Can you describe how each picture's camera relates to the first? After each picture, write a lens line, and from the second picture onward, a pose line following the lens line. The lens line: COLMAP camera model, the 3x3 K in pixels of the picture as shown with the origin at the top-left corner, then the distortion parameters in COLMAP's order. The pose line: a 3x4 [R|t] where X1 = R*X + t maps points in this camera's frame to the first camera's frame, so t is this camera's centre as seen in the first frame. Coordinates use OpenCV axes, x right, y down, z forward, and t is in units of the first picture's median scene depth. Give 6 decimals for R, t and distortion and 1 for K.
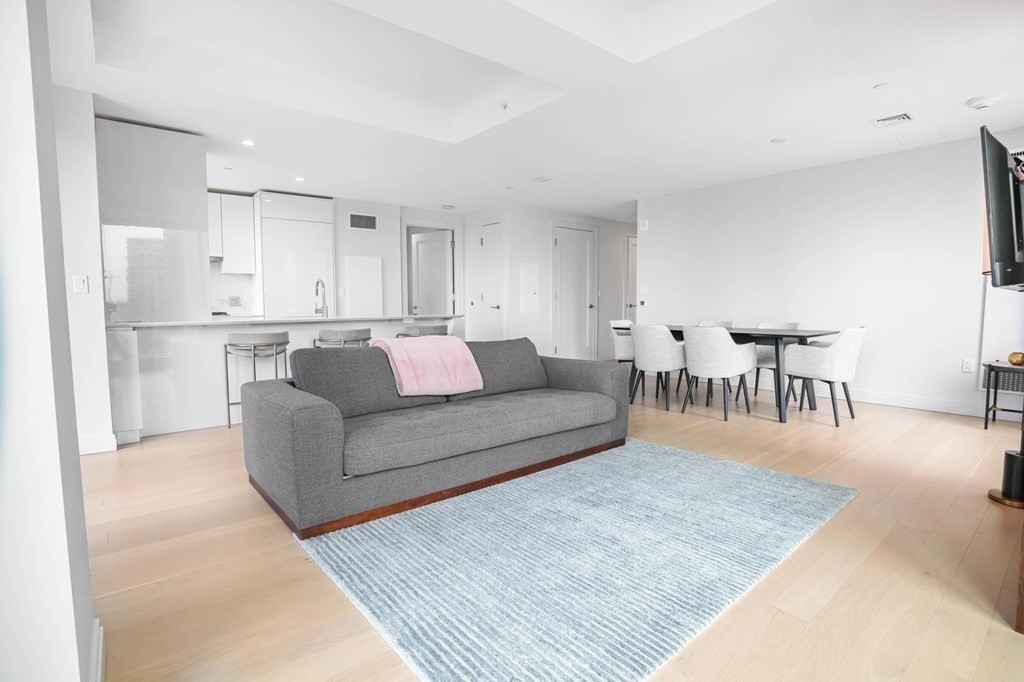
lens RADIAL K [[507.1, 0, 511.7], [0, 507.1, 338.7], [0, 0, 1]] dist [-0.006494, -0.001358]
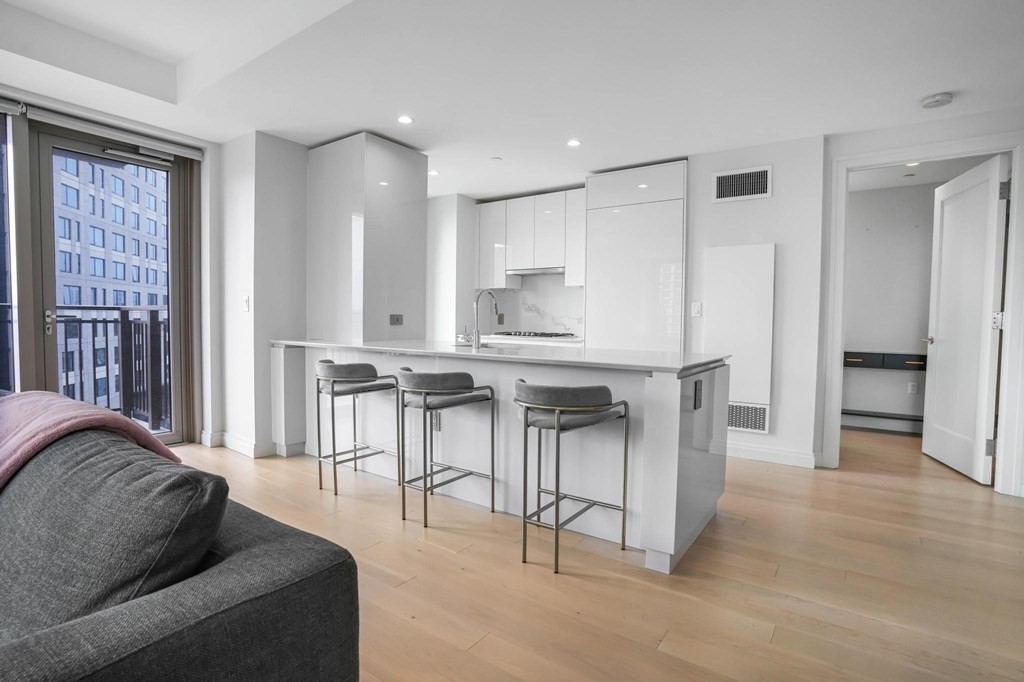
lens RADIAL K [[510.1, 0, 509.5], [0, 510.1, 346.2], [0, 0, 1]] dist [-0.031605, 0.004049]
pose [[0.240865, 0.061494, -0.968609, 0.201746], [-0.090470, 0.995068, 0.040677, -0.050748], [0.966333, 0.077832, 0.245240, 0.623910]]
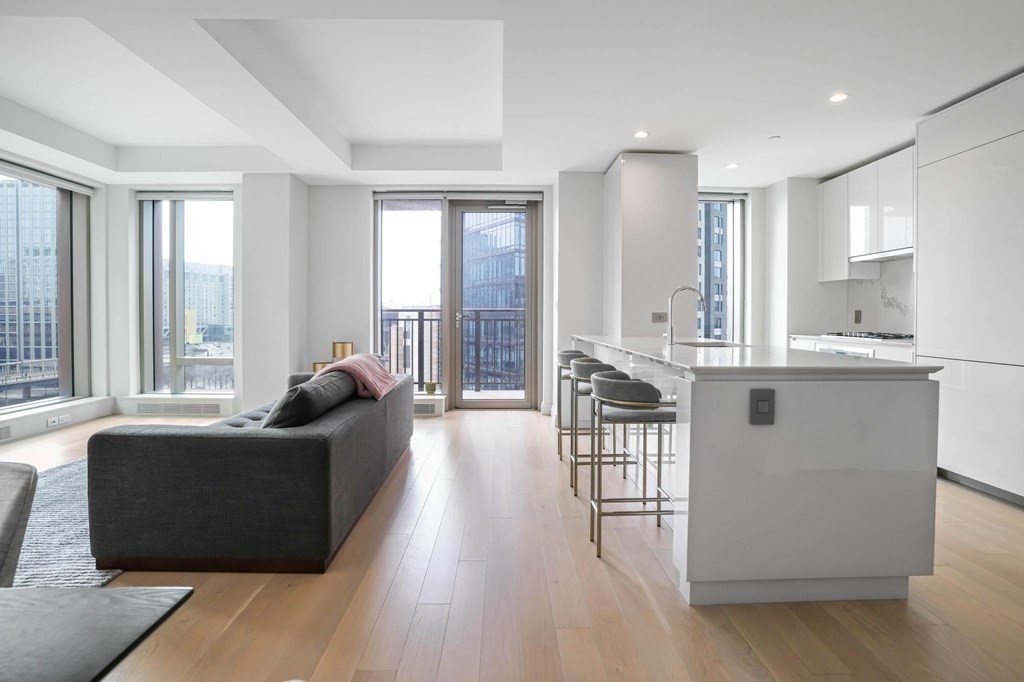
lens RADIAL K [[510.1, 0, 512.5], [0, 510.1, 334.4], [0, 0, 1]] dist [-0.031605, 0.004049]
pose [[-0.620273, 0.035523, -0.783581, 0.200371], [-0.060674, 0.993808, 0.093082, -0.071436], [0.782036, 0.105280, -0.614277, 0.873904]]
